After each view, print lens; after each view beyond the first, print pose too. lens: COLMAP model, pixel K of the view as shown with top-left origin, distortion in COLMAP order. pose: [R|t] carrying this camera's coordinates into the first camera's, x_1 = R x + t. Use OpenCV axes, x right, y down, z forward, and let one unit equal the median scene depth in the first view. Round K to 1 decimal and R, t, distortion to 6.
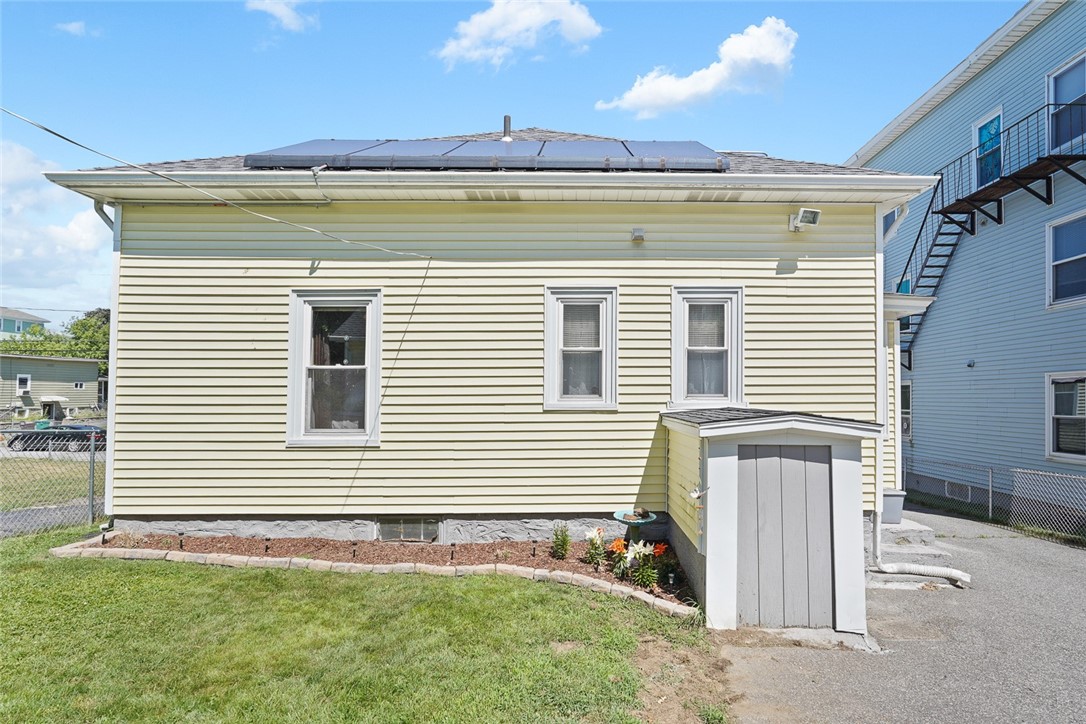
lens RADIAL K [[489.5, 0, 544.4], [0, 489.5, 389.7], [0, 0, 1]] dist [-0.011505, 0.000079]
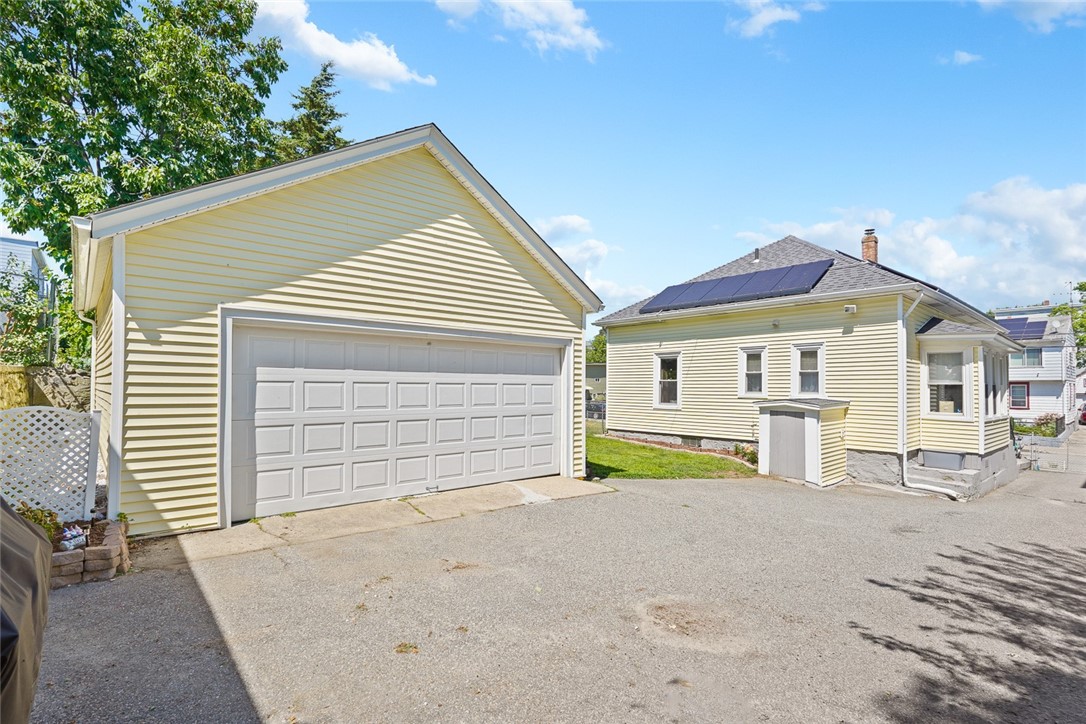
lens RADIAL K [[520.0, 0, 548.3], [0, 520.0, 380.7], [0, 0, 1]] dist [0.002645, 0.000952]
pose [[0.653134, -0.003871, -0.757233, 1.355772], [0.009525, 0.999950, 0.003103, -0.060265], [0.757183, -0.009240, 0.653138, -1.429177]]
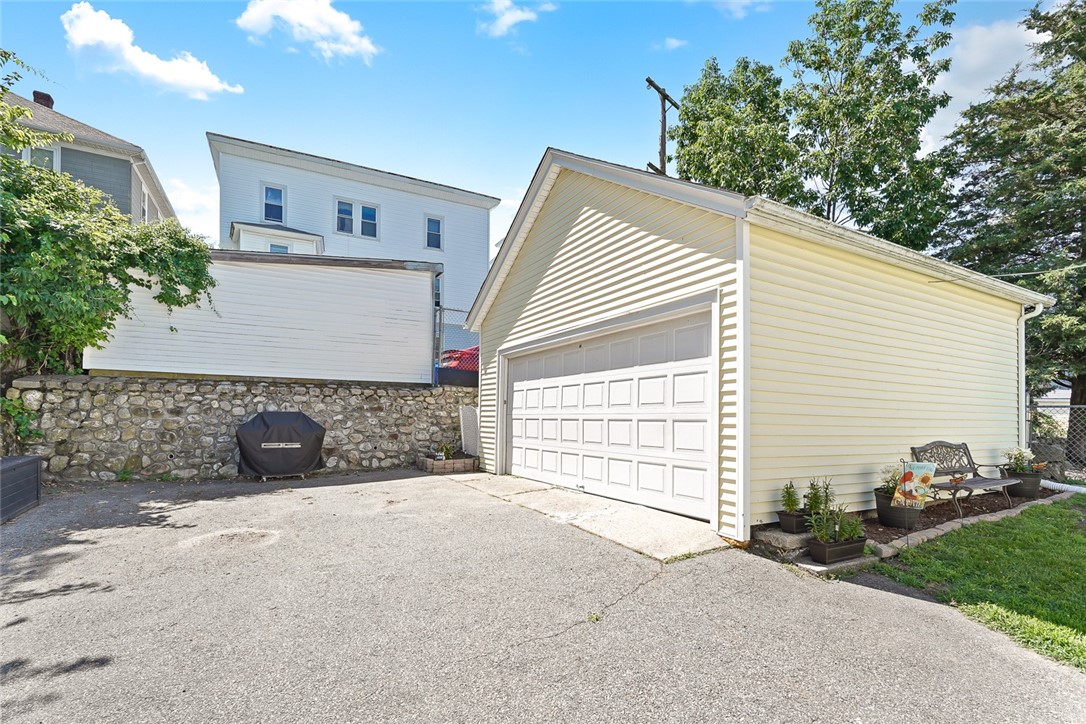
lens RADIAL K [[503.4, 0, 538.5], [0, 503.4, 410.0], [0, 0, 1]] dist [-0.018079, 0.009851]
pose [[-0.888273, -0.020903, -0.458841, 0.866115], [-0.003059, 0.999211, -0.039600, 0.064168], [0.459307, -0.033772, -0.887636, 0.293521]]
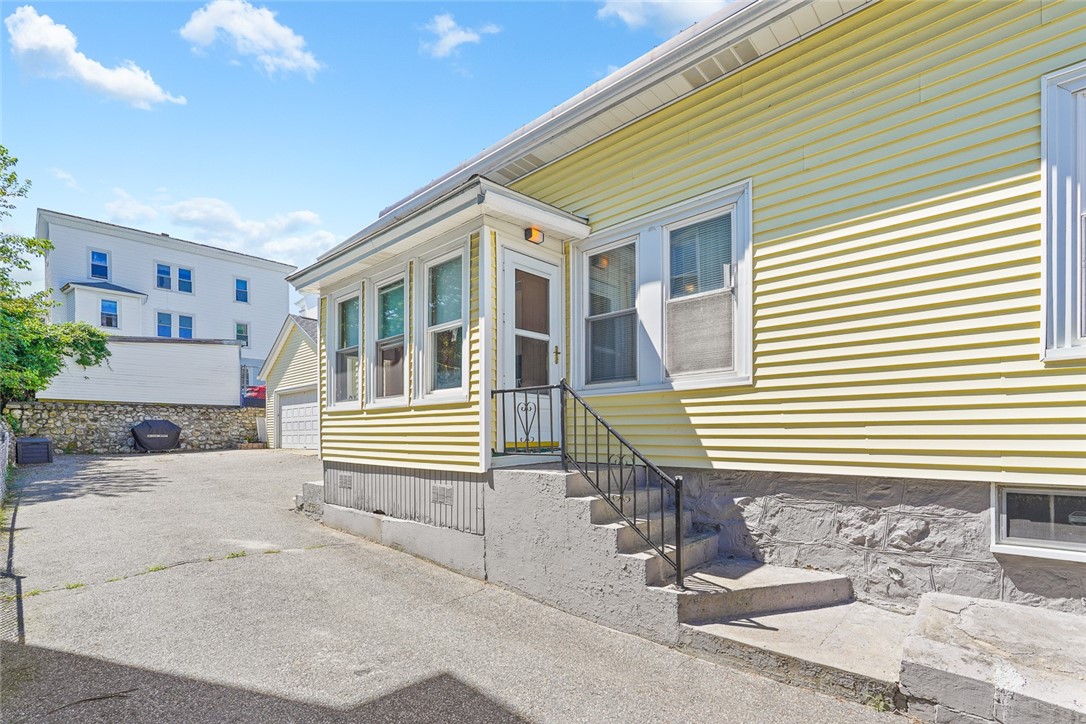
lens RADIAL K [[506.0, 0, 547.9], [0, 506.0, 435.1], [0, 0, 1]] dist [-0.003882, 0.000849]
pose [[-0.692904, -0.001907, -0.721027, 1.473888], [0.020271, 0.999550, -0.022123, 0.235737], [0.720745, -0.029945, -0.692553, 2.661017]]
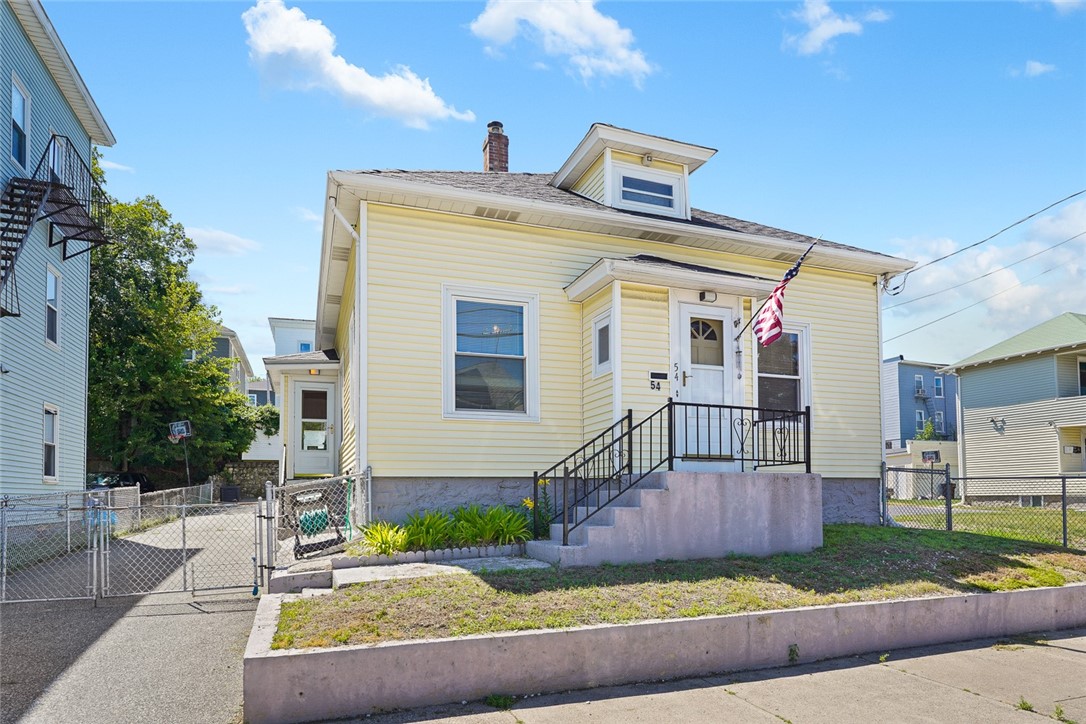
lens RADIAL K [[651.0, 0, 542.2], [0, 651.0, 456.5], [0, 0, 1]] dist [-0.003153, 0.000250]
pose [[-0.944537, -0.012992, -0.328149, 0.787804], [0.015947, 0.996224, -0.085344, 0.390708], [0.328019, -0.085844, -0.940763, 4.646214]]
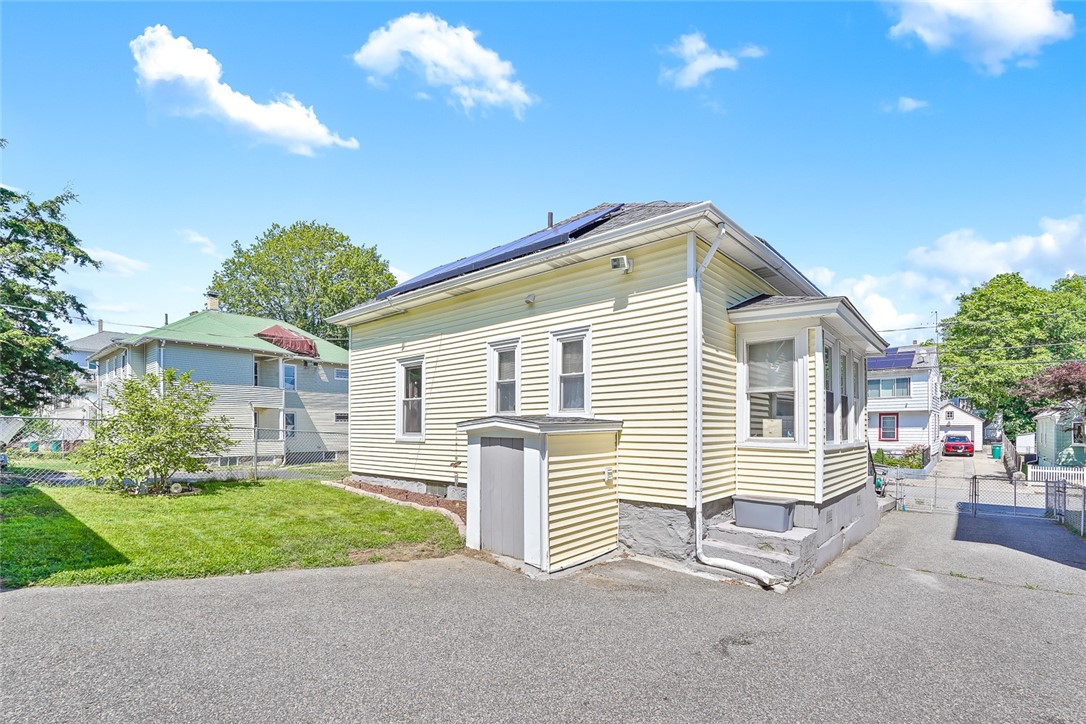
lens RADIAL K [[506.0, 0, 547.9], [0, 506.0, 435.1], [0, 0, 1]] dist [-0.003882, 0.000849]
pose [[0.749255, 0.006855, -0.662246, 1.228908], [0.017292, 0.999403, 0.029909, 0.041661], [0.662055, -0.033861, 0.748690, -0.099860]]
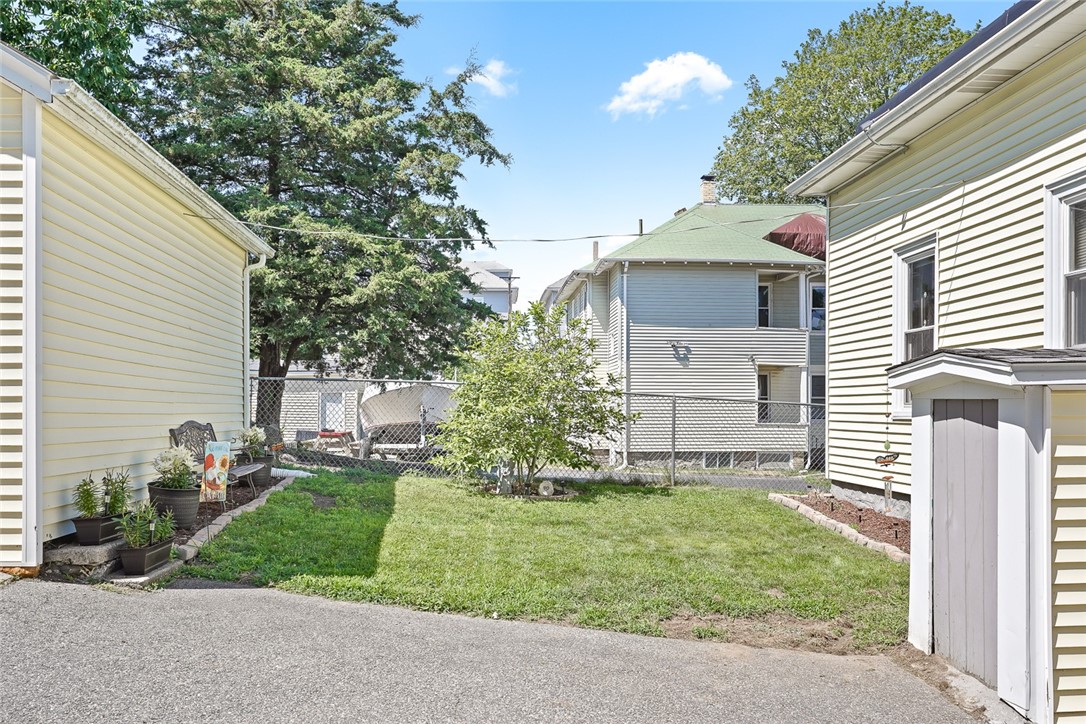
lens RADIAL K [[1029.3, 0, 547.3], [0, 1029.3, 404.3], [0, 0, 1]] dist [-0.007228, 0.001542]
pose [[0.053697, -0.006013, -0.998539, 1.374972], [0.023214, 0.999719, -0.004772, 0.080625], [0.998287, -0.022924, 0.053822, 0.232780]]
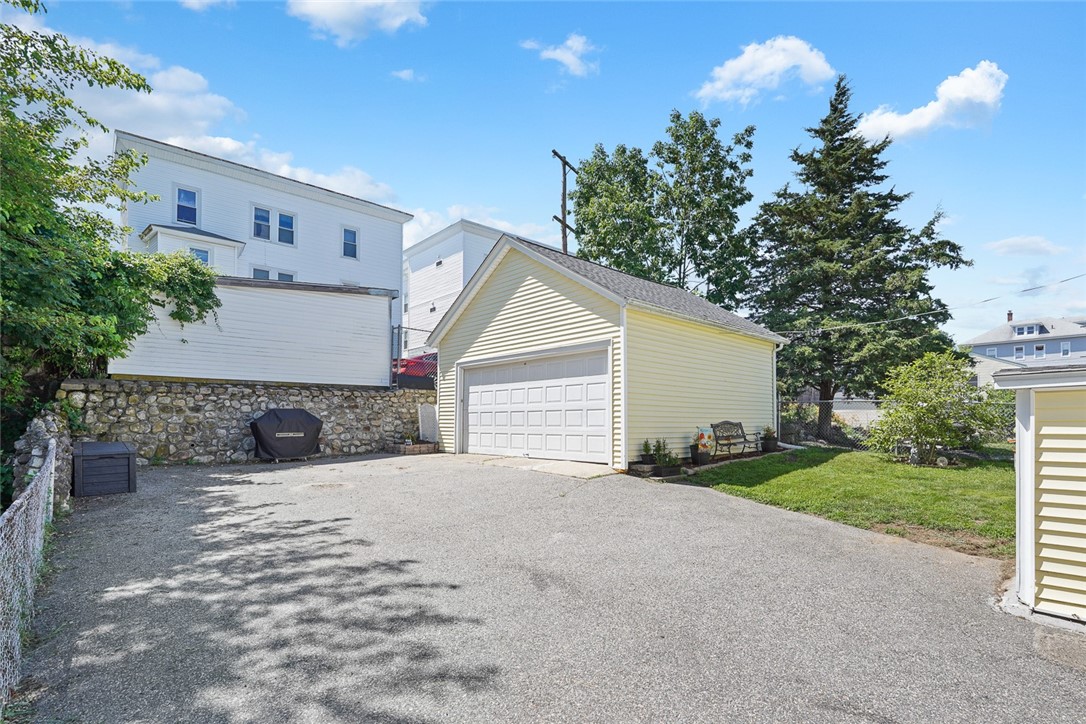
lens RADIAL K [[517.8, 0, 557.4], [0, 517.8, 405.1], [0, 0, 1]] dist [-0.007709, -0.000009]
pose [[-0.741502, -0.022096, -0.670587, 1.461954], [0.015456, 0.998630, -0.049995, 0.117474], [0.670773, -0.047436, -0.740144, 0.801929]]
